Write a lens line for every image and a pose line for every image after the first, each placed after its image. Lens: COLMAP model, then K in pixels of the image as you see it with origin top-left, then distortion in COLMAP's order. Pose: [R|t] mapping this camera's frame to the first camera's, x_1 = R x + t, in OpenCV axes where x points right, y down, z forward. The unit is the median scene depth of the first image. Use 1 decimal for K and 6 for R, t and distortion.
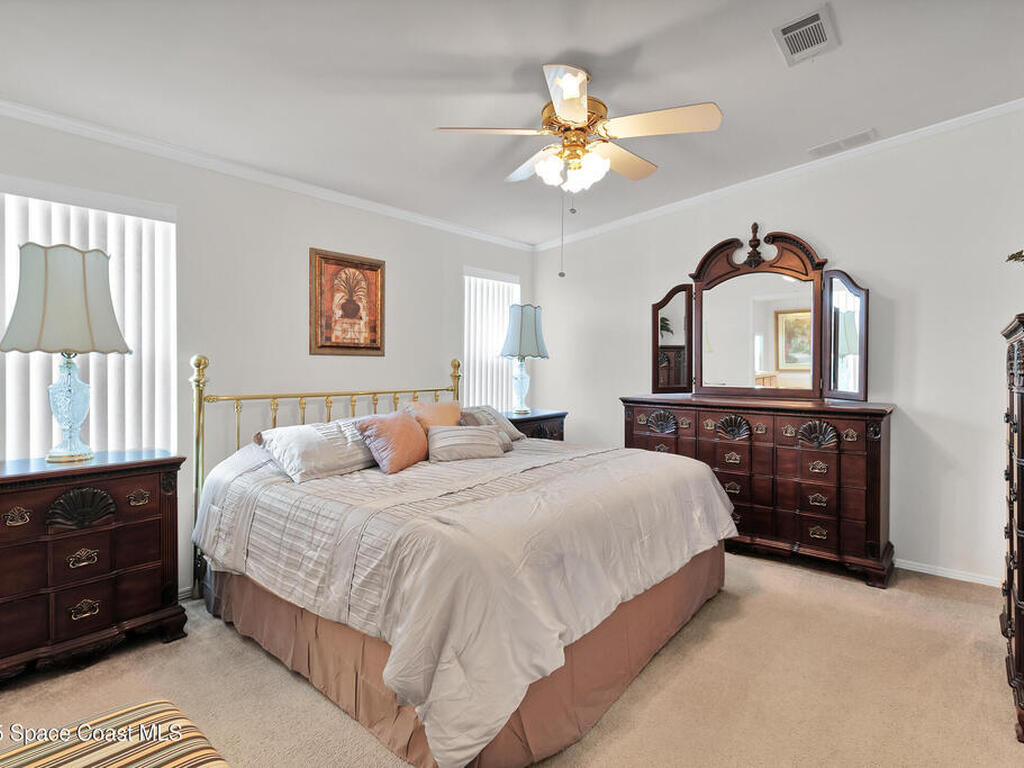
lens RADIAL K [[548.6, 0, 529.9], [0, 548.6, 367.9], [0, 0, 1]] dist [0.013758, 0.001712]
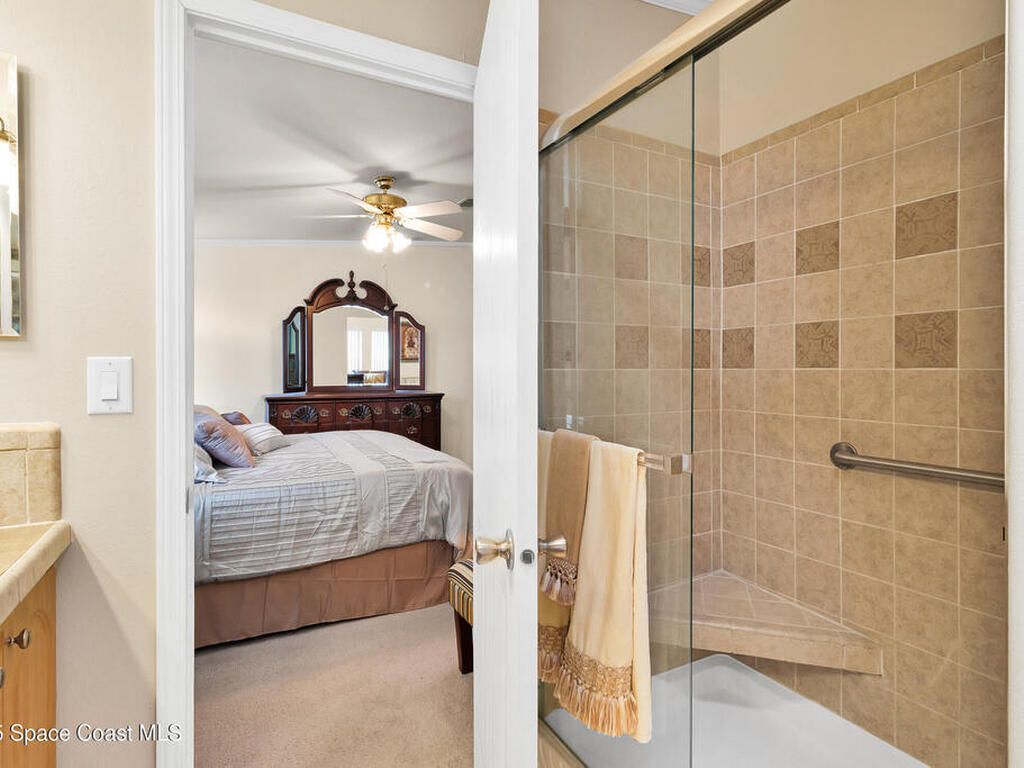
lens RADIAL K [[548.6, 0, 512.5], [0, 548.6, 378.2], [0, 0, 1]] dist [0.013758, 0.001712]
pose [[0.379381, -0.014311, 0.925130, -0.765838], [0.009805, 0.999886, 0.011446, 0.004378], [-0.925189, 0.004728, 0.379478, 0.069929]]
